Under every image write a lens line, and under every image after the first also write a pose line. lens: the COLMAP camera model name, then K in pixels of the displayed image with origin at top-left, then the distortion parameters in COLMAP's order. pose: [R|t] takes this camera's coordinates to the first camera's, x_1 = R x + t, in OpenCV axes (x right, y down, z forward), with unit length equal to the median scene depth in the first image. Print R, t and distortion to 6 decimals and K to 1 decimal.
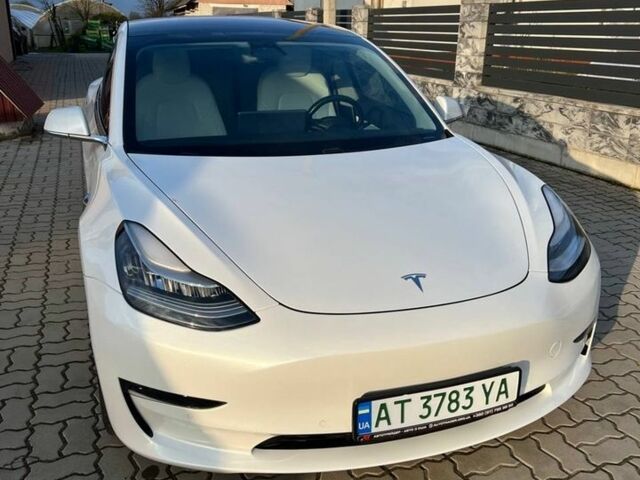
lens RADIAL K [[636.3, 0, 320.0], [0, 636.3, 240.0], [0, 0, 1]] dist [0.098533, -0.217259]
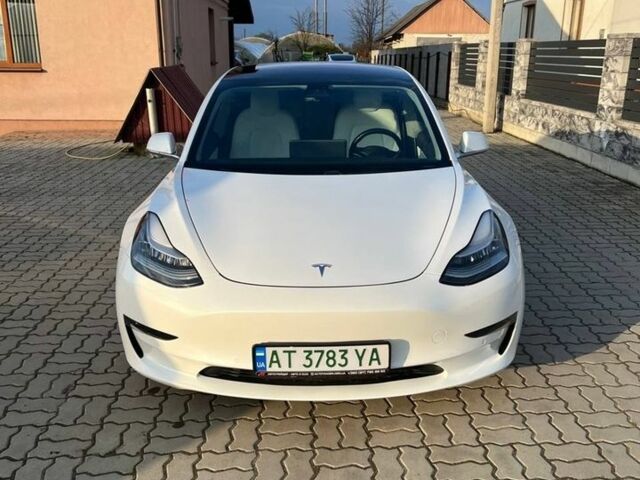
lens RADIAL K [[636.3, 0, 320.0], [0, 636.3, 240.0], [0, 0, 1]] dist [0.098533, -0.217259]
pose [[0.948450, 0.078362, -0.307087, 0.444743], [-0.090211, 0.995620, -0.024558, 0.029307], [0.303818, 0.050994, 0.951364, -0.228781]]
